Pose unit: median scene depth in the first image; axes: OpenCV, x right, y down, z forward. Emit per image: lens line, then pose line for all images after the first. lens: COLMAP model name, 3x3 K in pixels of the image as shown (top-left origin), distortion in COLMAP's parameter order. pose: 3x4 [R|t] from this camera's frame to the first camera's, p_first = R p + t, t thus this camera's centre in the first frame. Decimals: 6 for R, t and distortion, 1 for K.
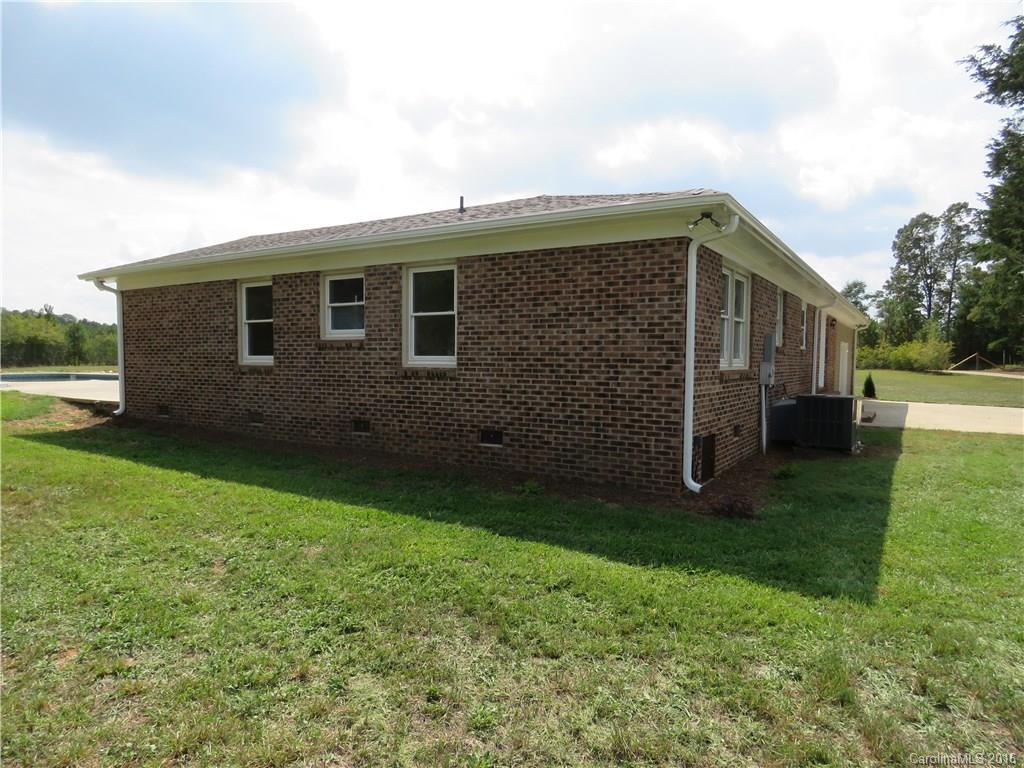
lens RADIAL K [[648.1, 0, 512.0], [0, 648.1, 384.0], [0, 0, 1]] dist [-0.034091, -0.000483]
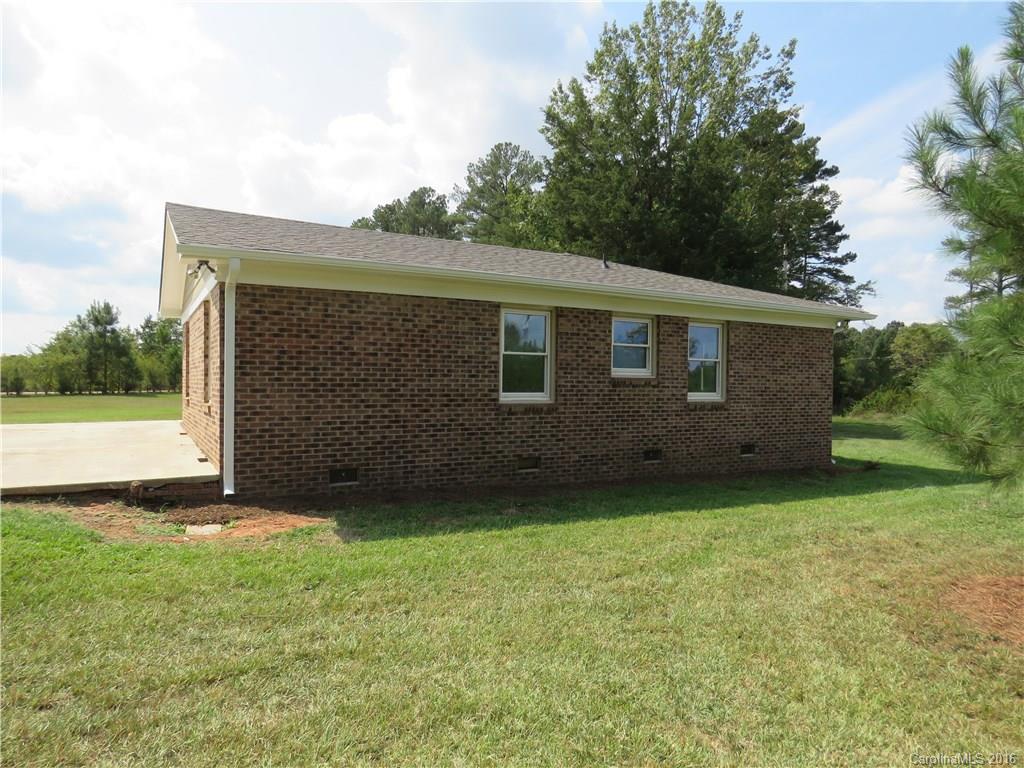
lens RADIAL K [[648.1, 0, 512.0], [0, 648.1, 384.0], [0, 0, 1]] dist [-0.034091, -0.000483]
pose [[0.490543, 0.004614, 0.871405, -1.277912], [0.034266, 0.999110, -0.024580, -0.037591], [-0.870743, 0.041918, 0.489949, 0.630495]]
